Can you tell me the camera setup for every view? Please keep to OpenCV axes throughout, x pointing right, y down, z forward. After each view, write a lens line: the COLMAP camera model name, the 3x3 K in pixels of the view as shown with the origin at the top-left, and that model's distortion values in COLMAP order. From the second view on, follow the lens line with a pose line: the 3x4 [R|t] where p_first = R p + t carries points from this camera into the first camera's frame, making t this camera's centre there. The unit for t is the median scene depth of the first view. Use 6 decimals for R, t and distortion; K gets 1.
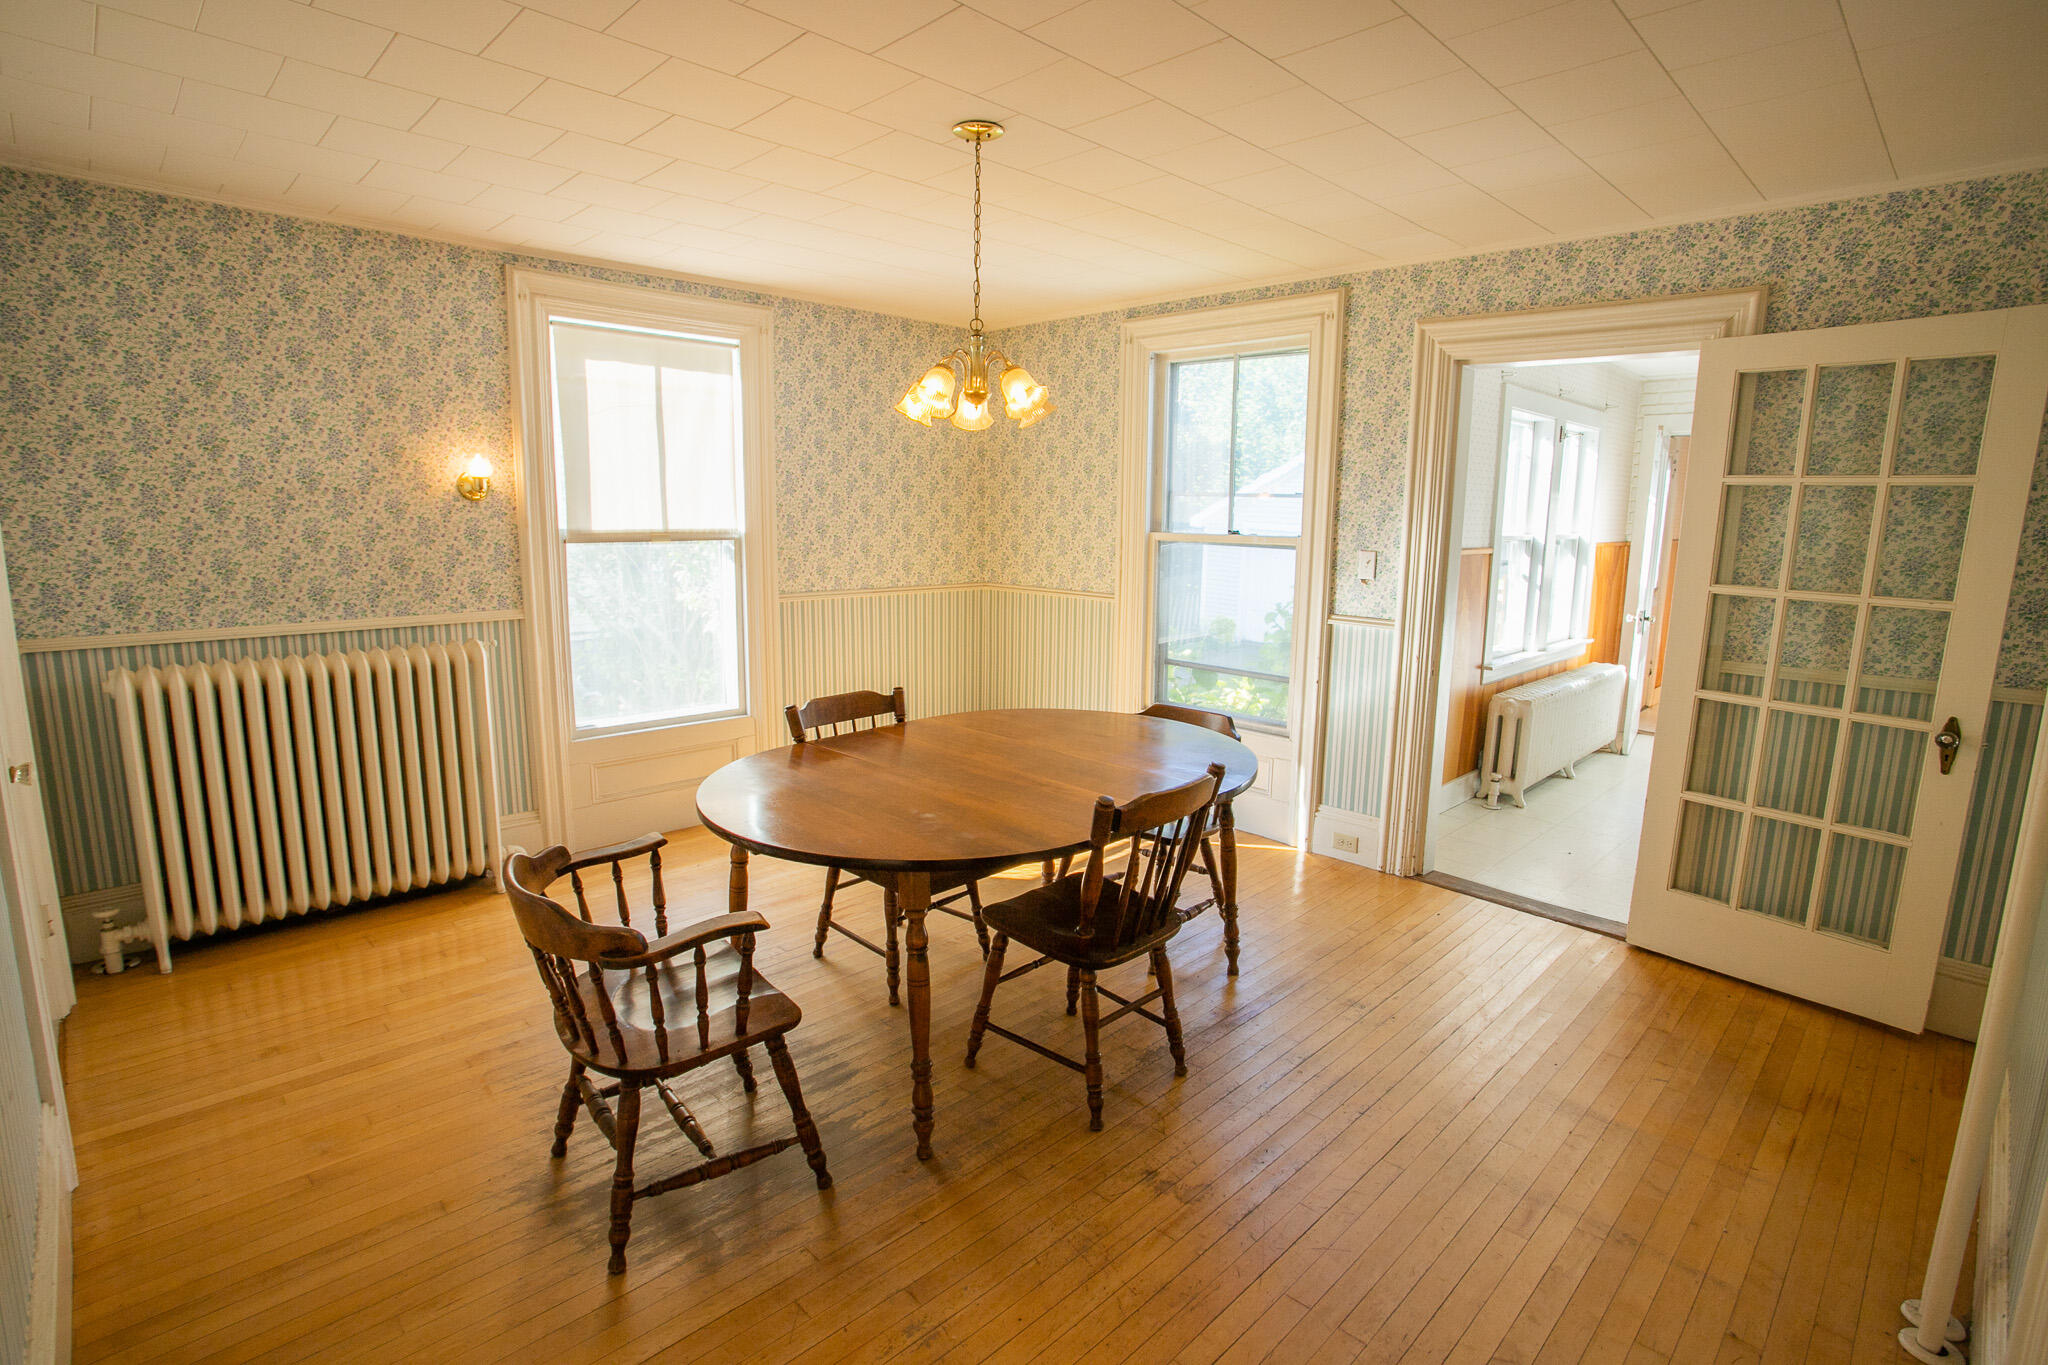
lens RADIAL K [[962.0, 0, 1027.4], [0, 962.0, 691.2], [0, 0, 1]] dist [-0.086402, 0.046348]
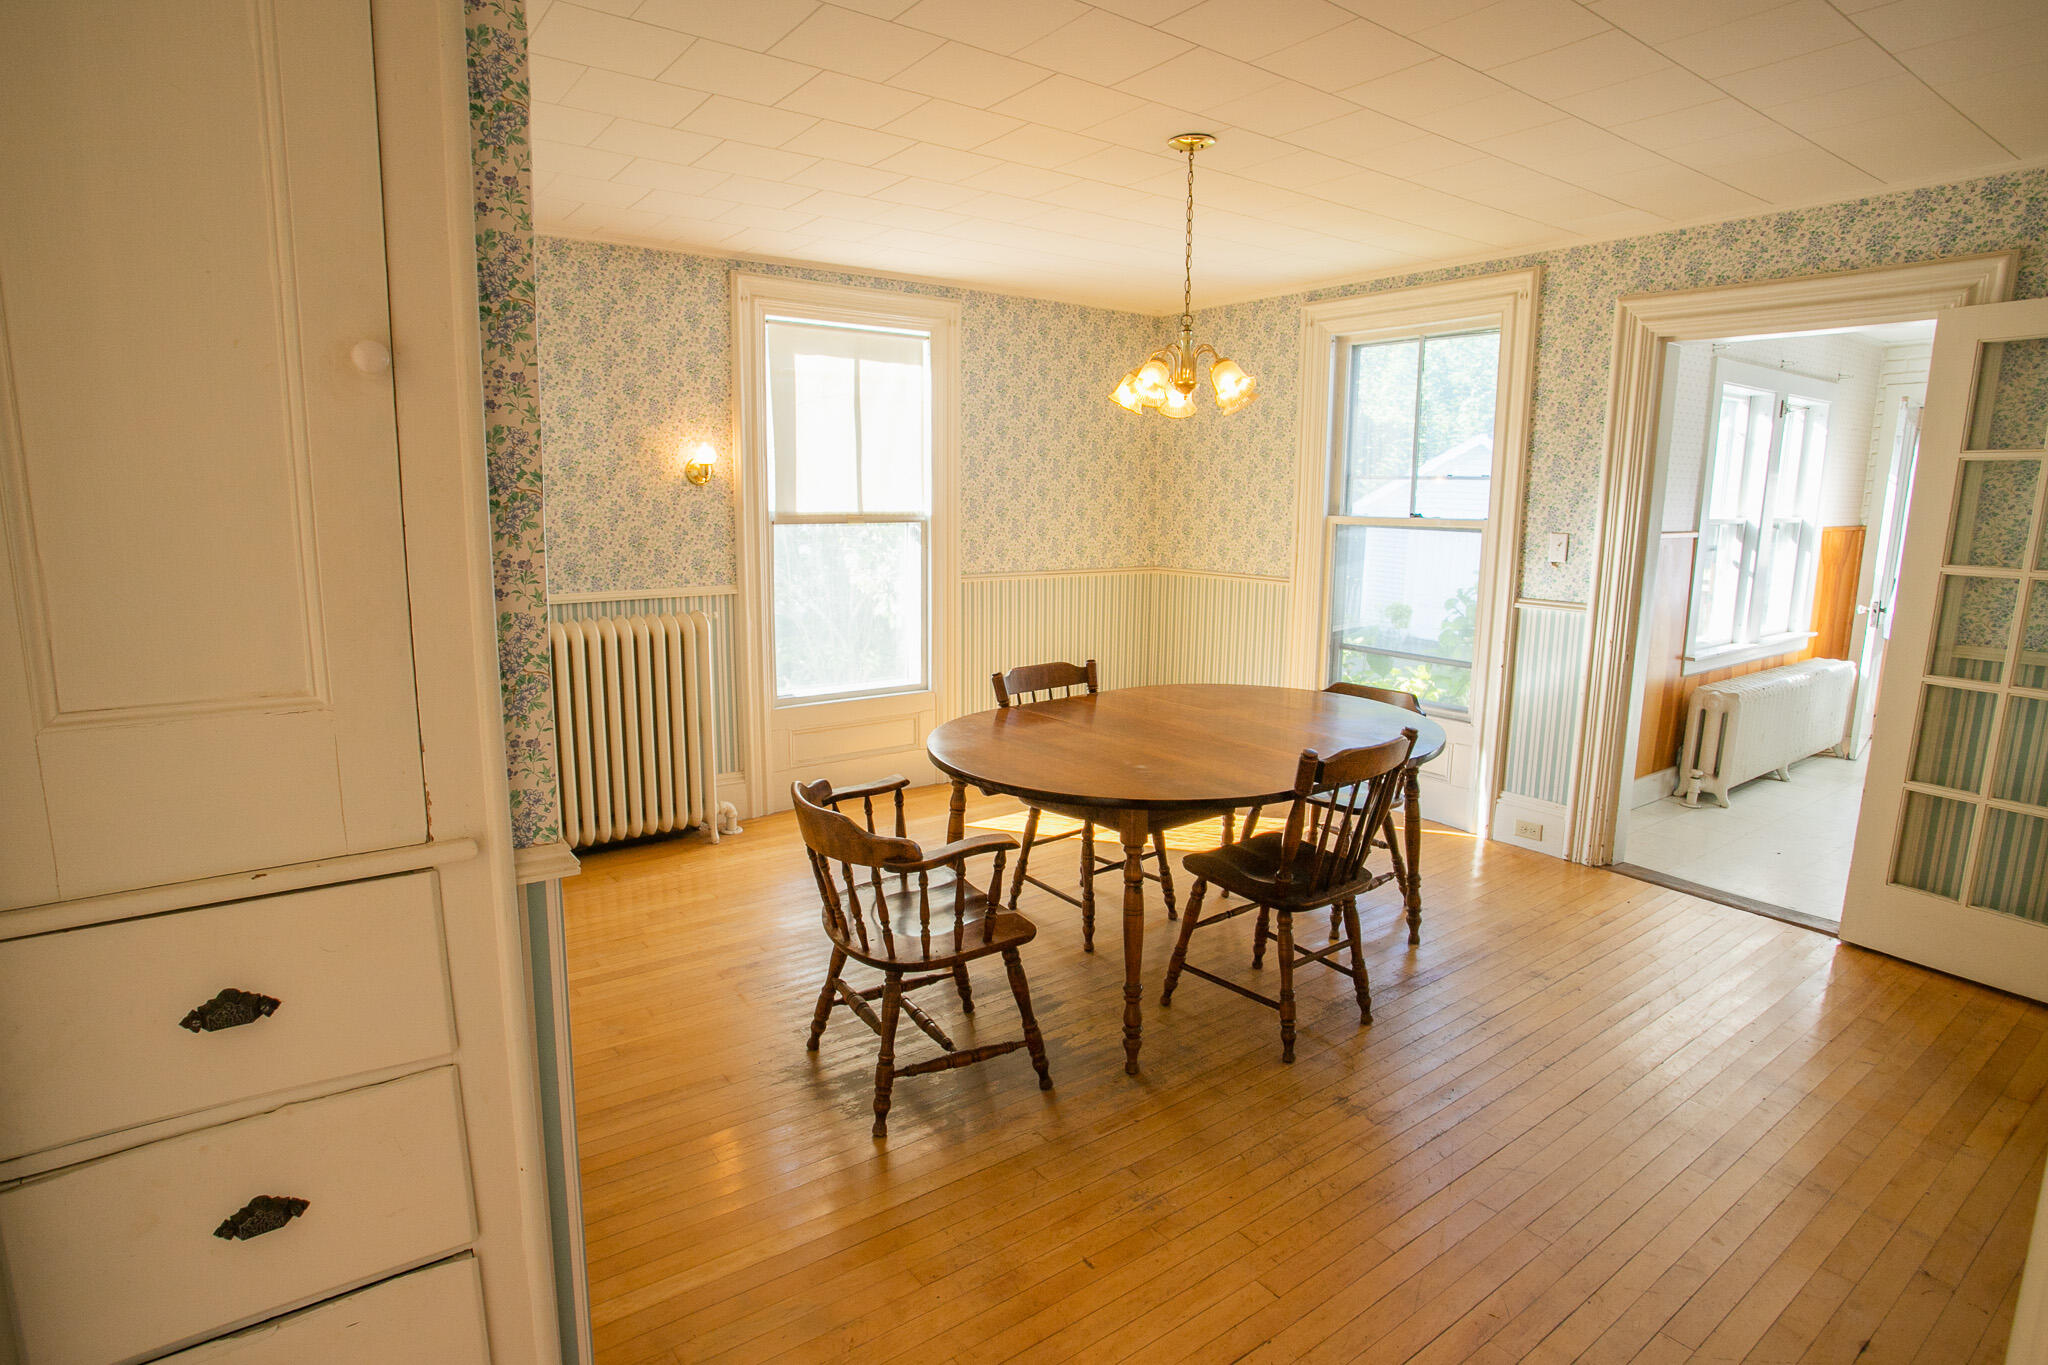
lens RADIAL K [[999.3, 0, 1019.3], [0, 999.3, 683.8], [0, 0, 1]] dist [-0.074927, 0.034198]
pose [[0.988092, 0.021519, -0.152349, -0.042075], [-0.021614, 0.999766, 0.001031, 0.022045], [0.152335, 0.002274, 0.988326, -0.098380]]
